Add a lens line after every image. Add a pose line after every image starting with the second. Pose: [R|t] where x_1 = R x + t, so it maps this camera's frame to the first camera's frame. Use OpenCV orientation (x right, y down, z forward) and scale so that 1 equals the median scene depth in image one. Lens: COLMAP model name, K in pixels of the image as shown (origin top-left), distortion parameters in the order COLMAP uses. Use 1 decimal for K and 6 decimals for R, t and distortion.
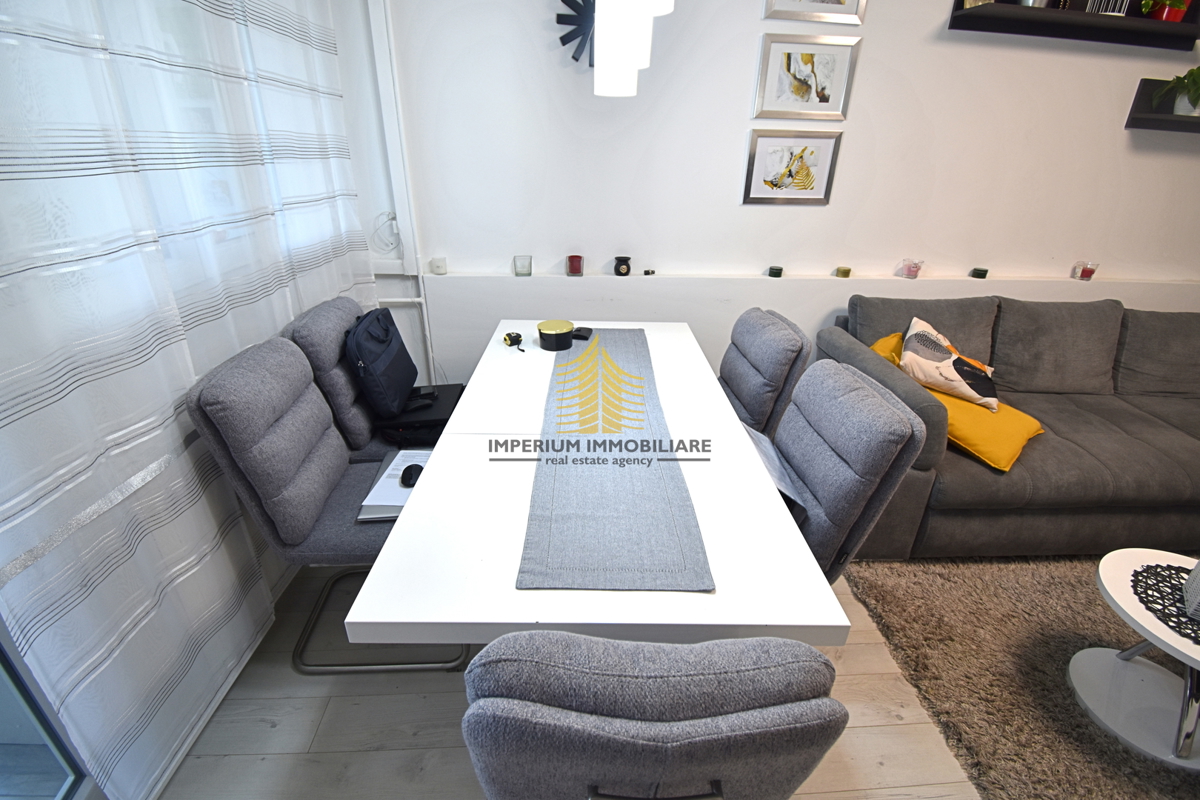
lens RADIAL K [[530.1, 0, 599.7], [0, 530.1, 397.4], [0, 0, 1]] dist [0.017024, -0.023124]
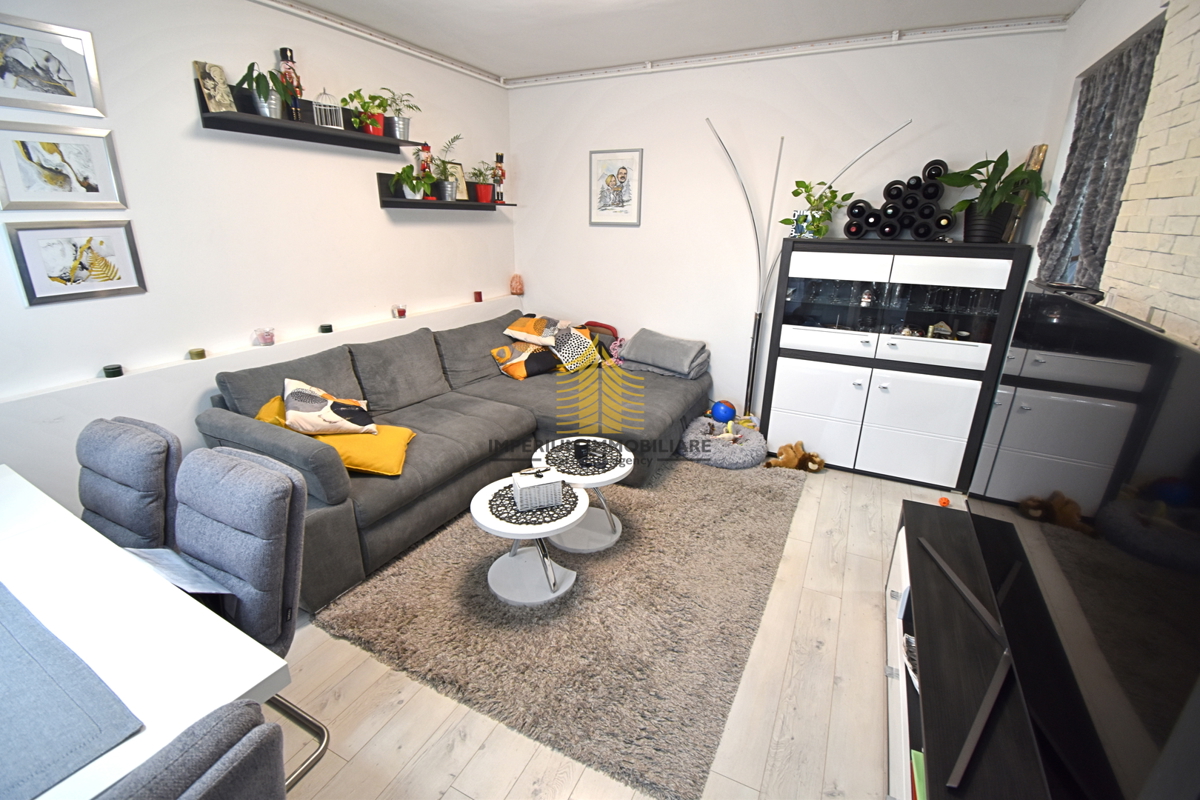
lens RADIAL K [[530.1, 0, 599.7], [0, 530.1, 397.4], [0, 0, 1]] dist [0.017024, -0.023124]
pose [[0.504960, -0.293598, 0.811675, 0.018396], [0.366854, 0.924211, 0.106076, 0.007555], [-0.781302, 0.244202, 0.574397, -0.149343]]
